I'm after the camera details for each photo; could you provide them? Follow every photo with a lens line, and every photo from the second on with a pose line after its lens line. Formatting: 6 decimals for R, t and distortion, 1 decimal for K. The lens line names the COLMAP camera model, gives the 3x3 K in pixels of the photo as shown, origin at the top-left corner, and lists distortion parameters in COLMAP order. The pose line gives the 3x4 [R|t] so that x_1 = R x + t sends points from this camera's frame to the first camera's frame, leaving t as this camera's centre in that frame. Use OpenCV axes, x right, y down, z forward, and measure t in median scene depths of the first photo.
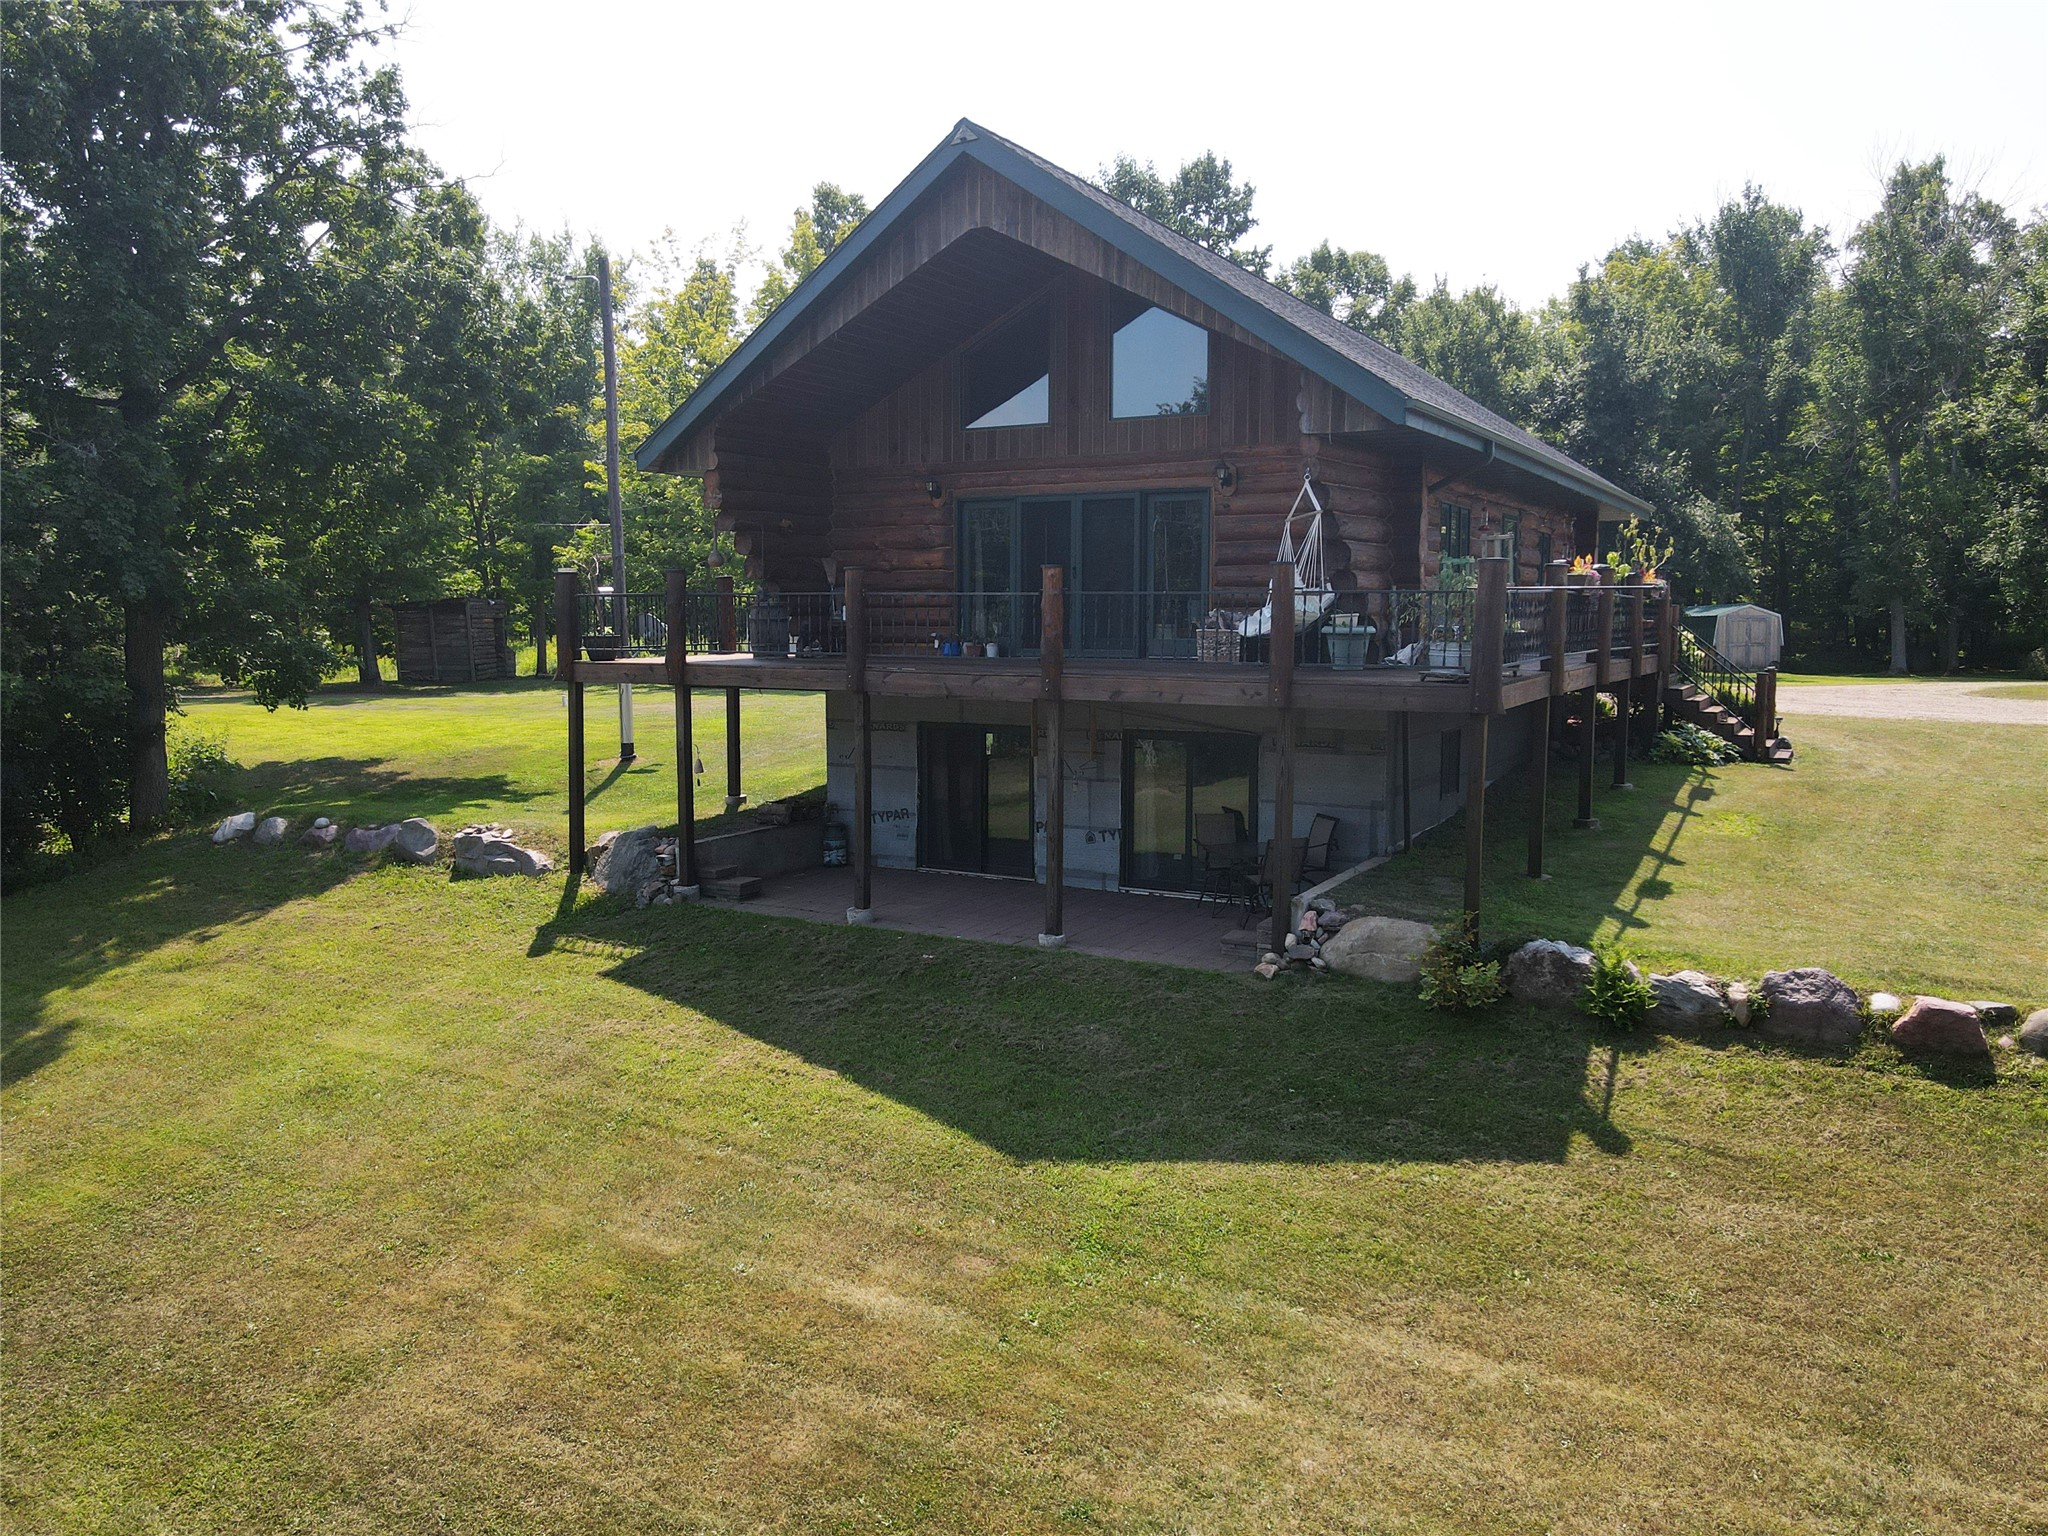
lens RADIAL K [[1483.9, 0, 1031.8], [0, 1483.9, 774.8], [0, 0, 1]] dist [-0.002015, -0.000228]
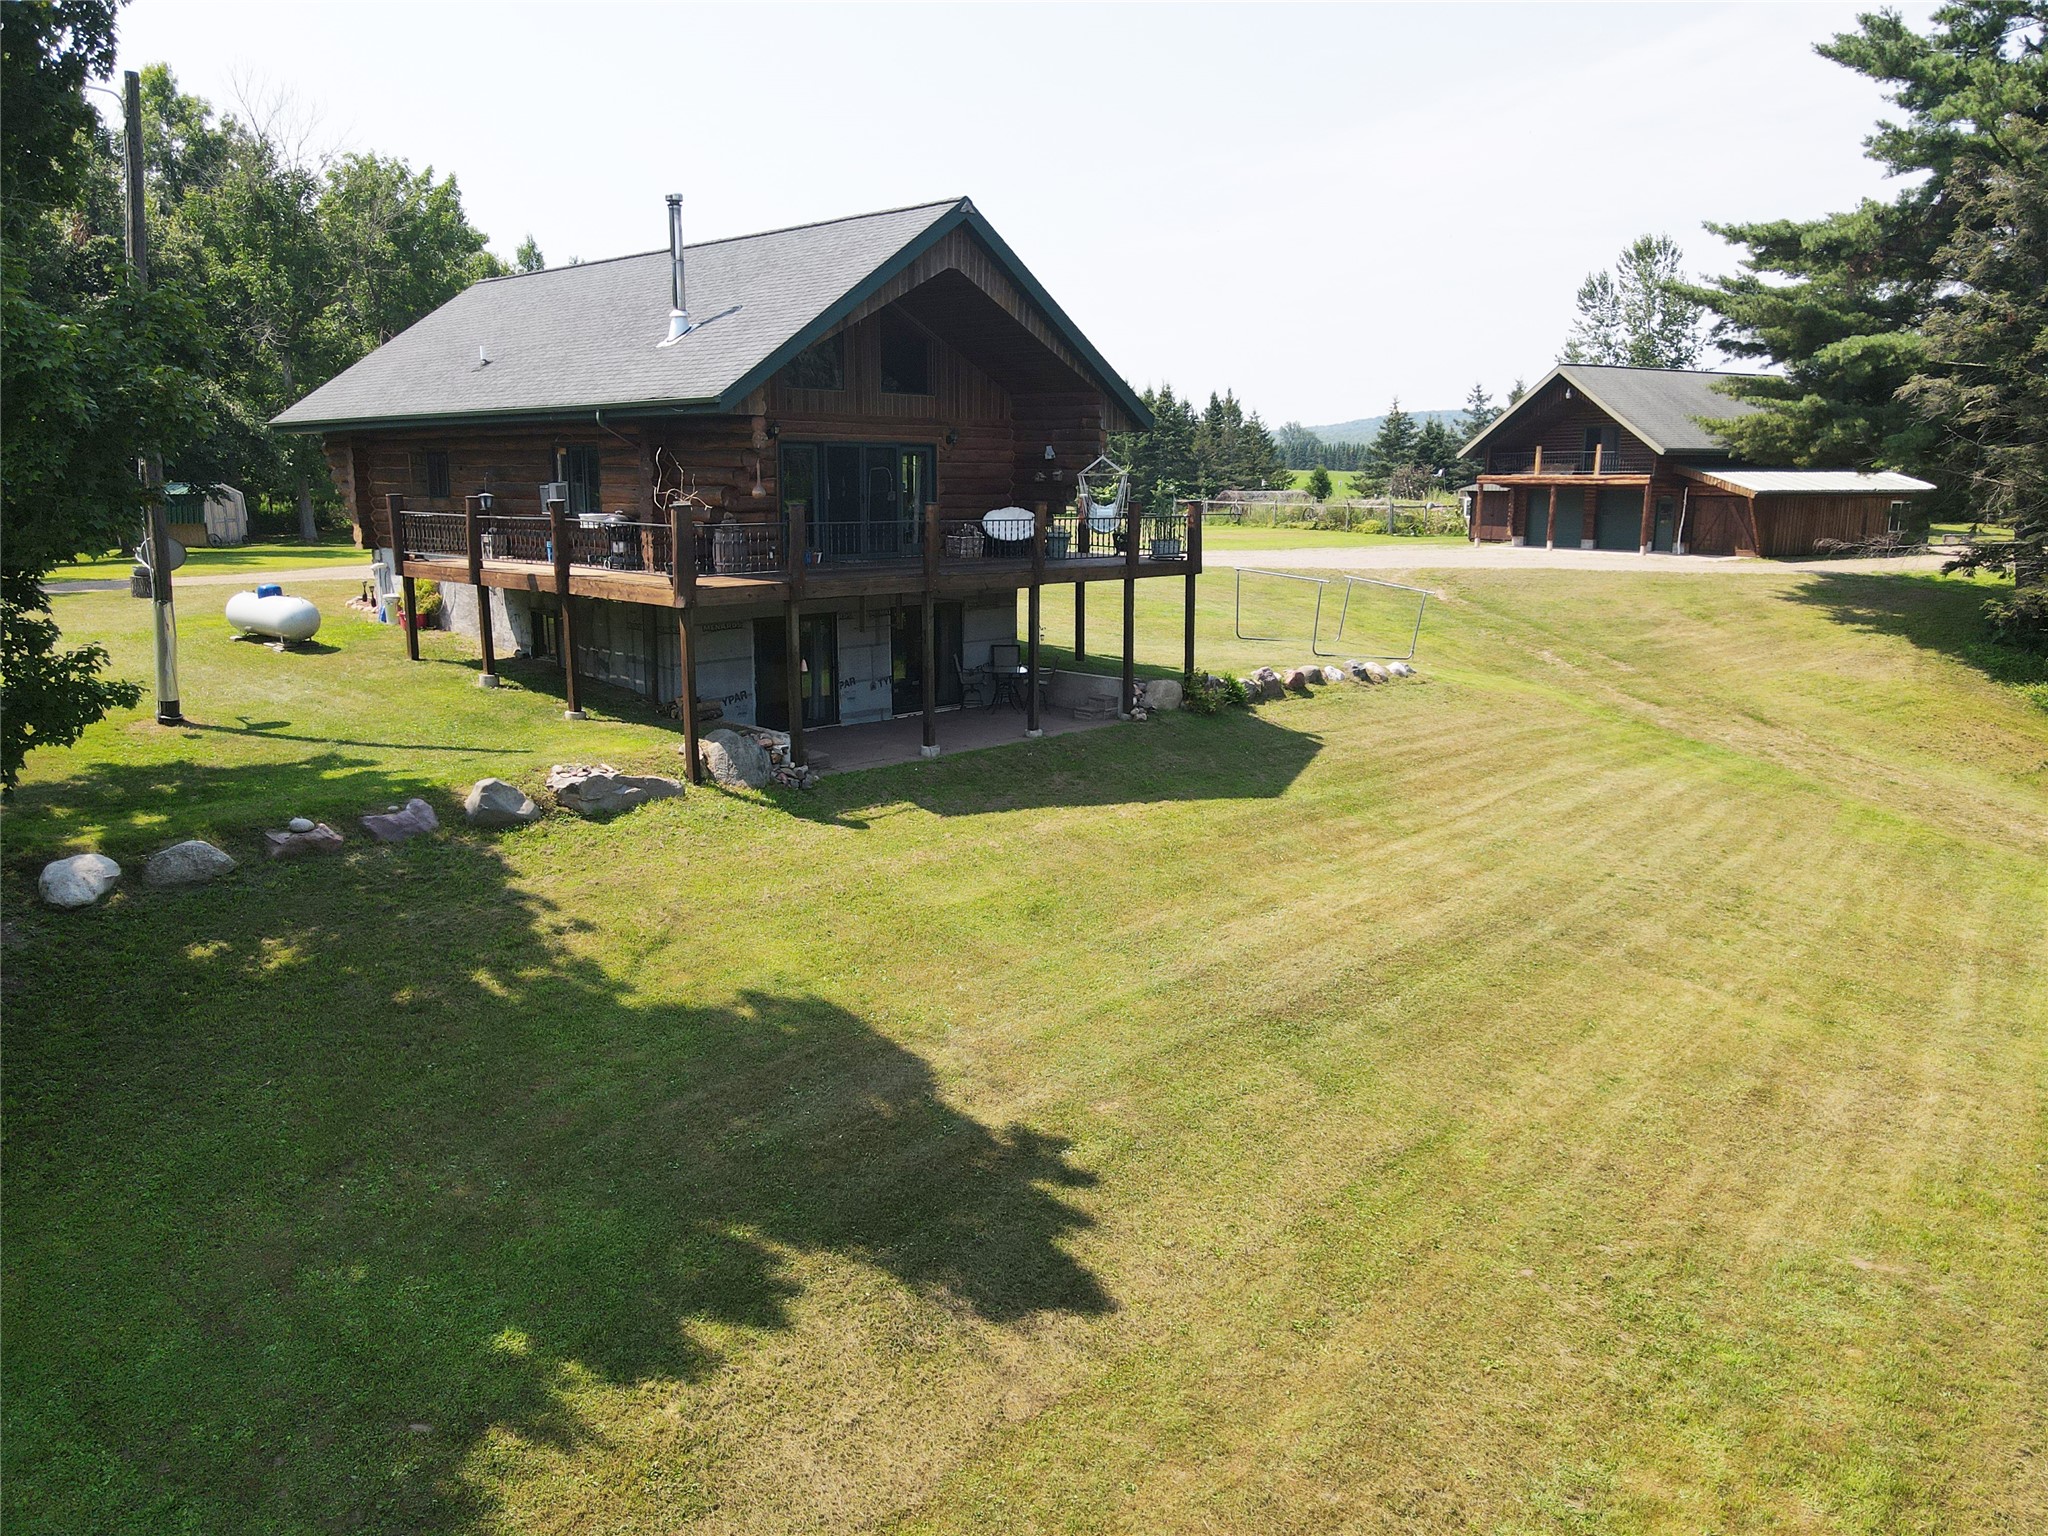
lens RADIAL K [[1498.1, 0, 1029.8], [0, 1498.1, 770.4], [0, 0, 1]] dist [0.011269, 0.002506]
pose [[0.238140, -0.187333, 0.952993, -1.345718], [0.097249, 0.980890, 0.168515, -0.108809], [-0.966350, 0.052547, 0.251807, 0.507255]]
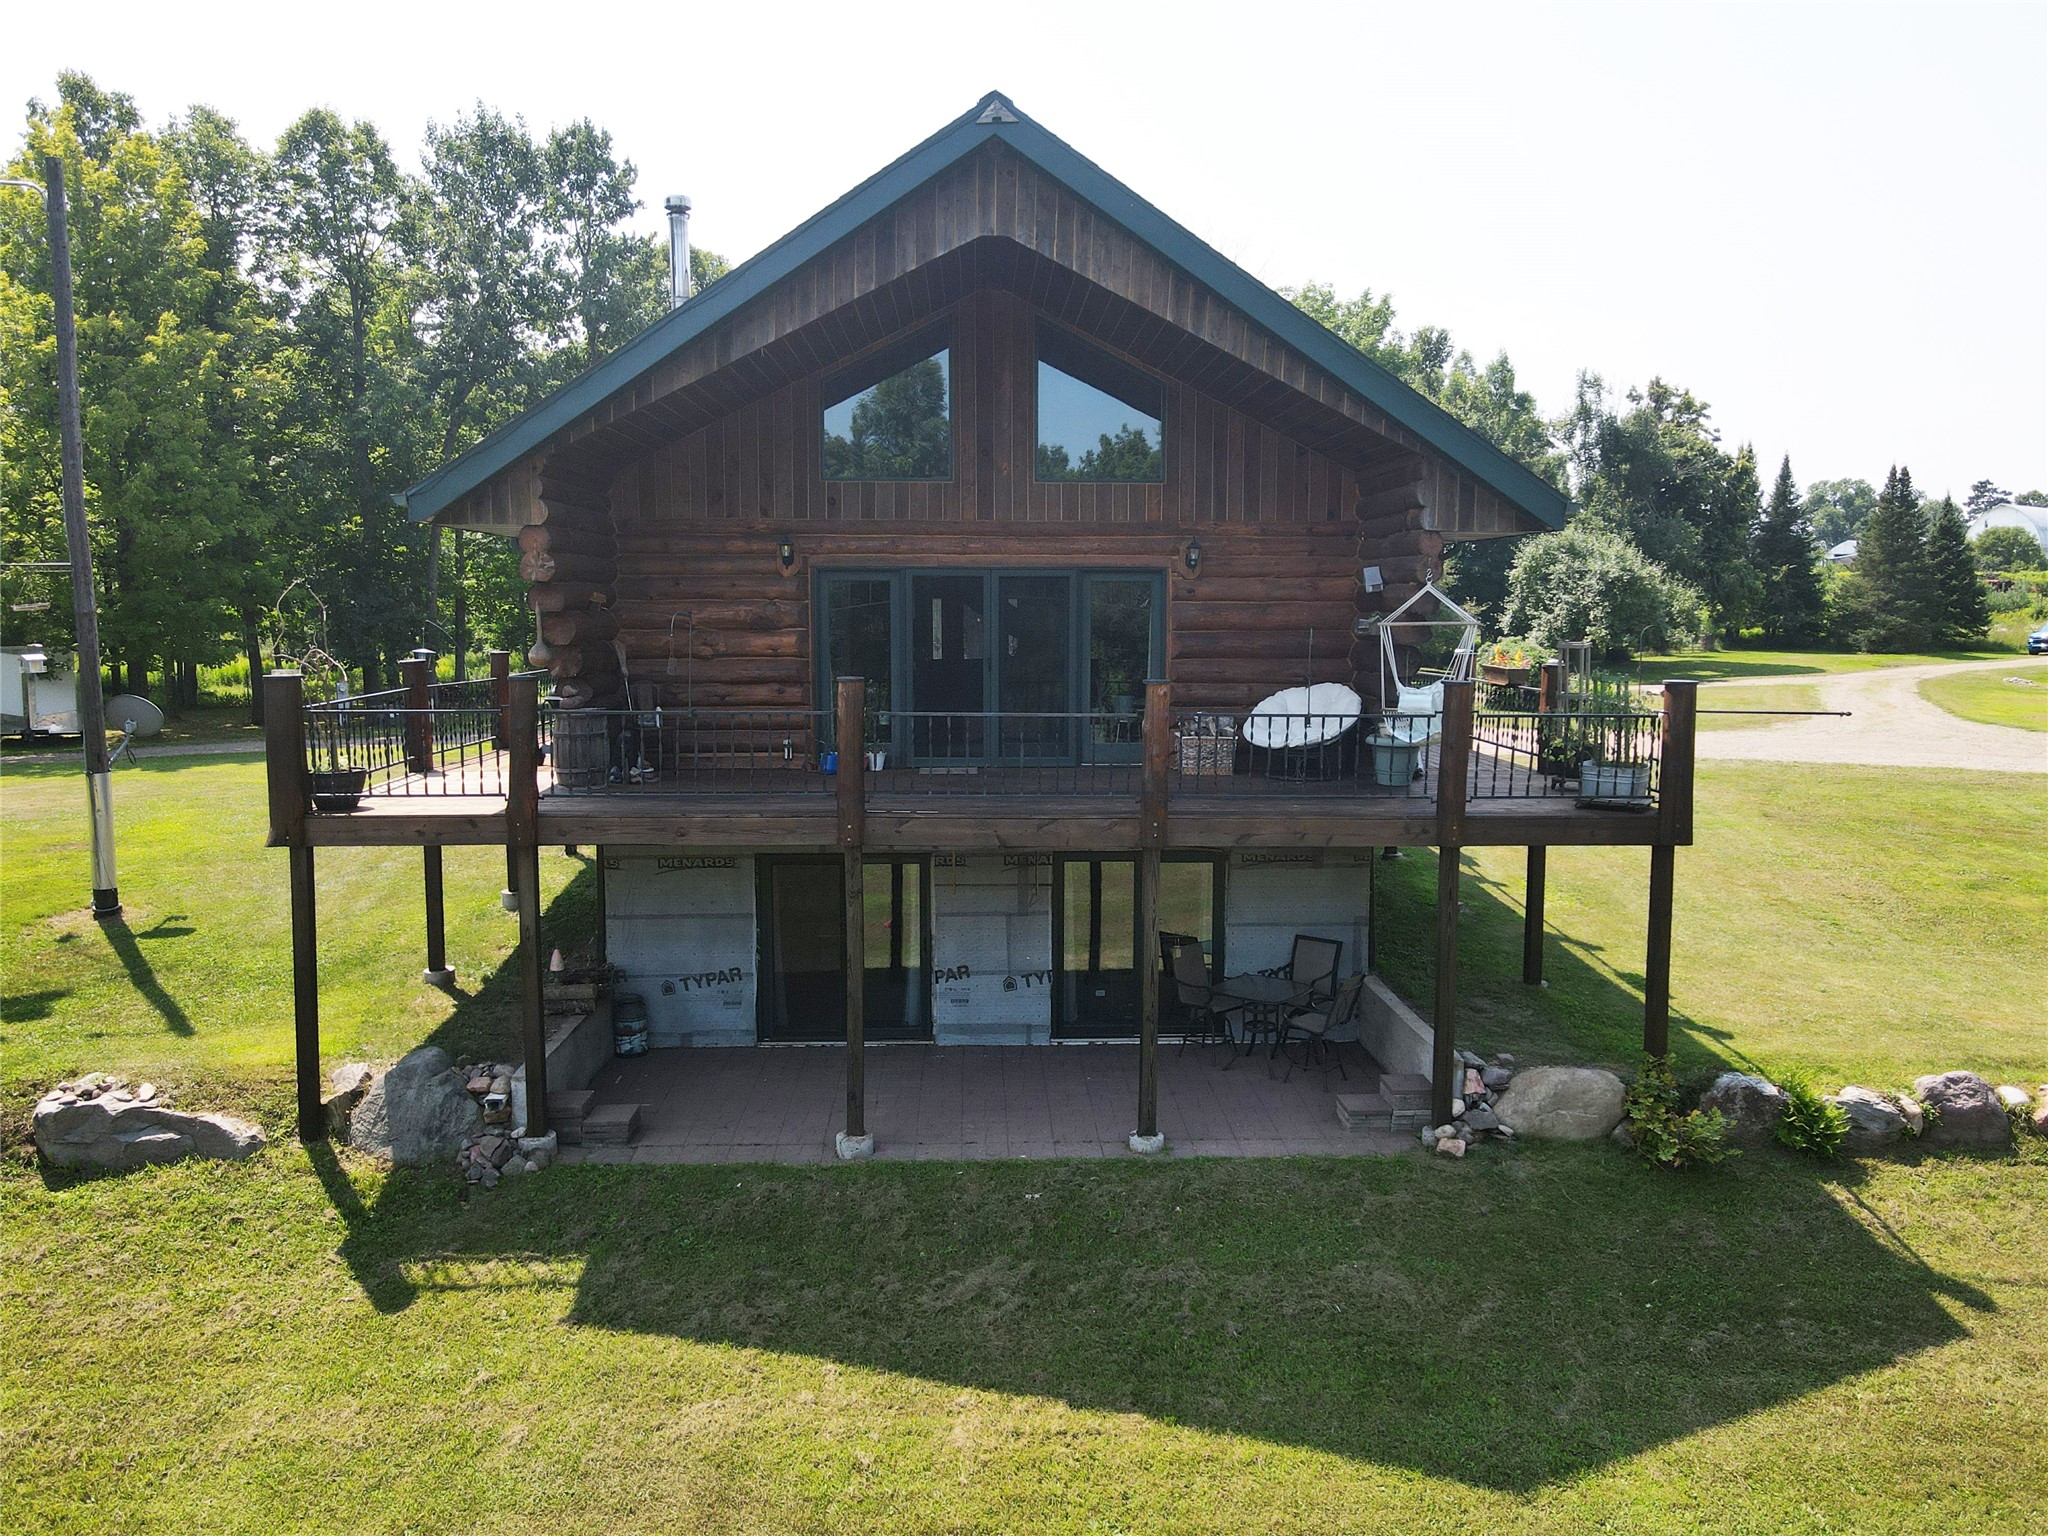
lens RADIAL K [[1498.1, 0, 1029.8], [0, 1498.1, 770.4], [0, 0, 1]] dist [0.011269, 0.002506]
pose [[0.850129, -0.054438, 0.523753, -0.389463], [0.054052, 0.998409, 0.016040, -0.090778], [-0.523793, 0.014674, 0.851719, 0.290750]]
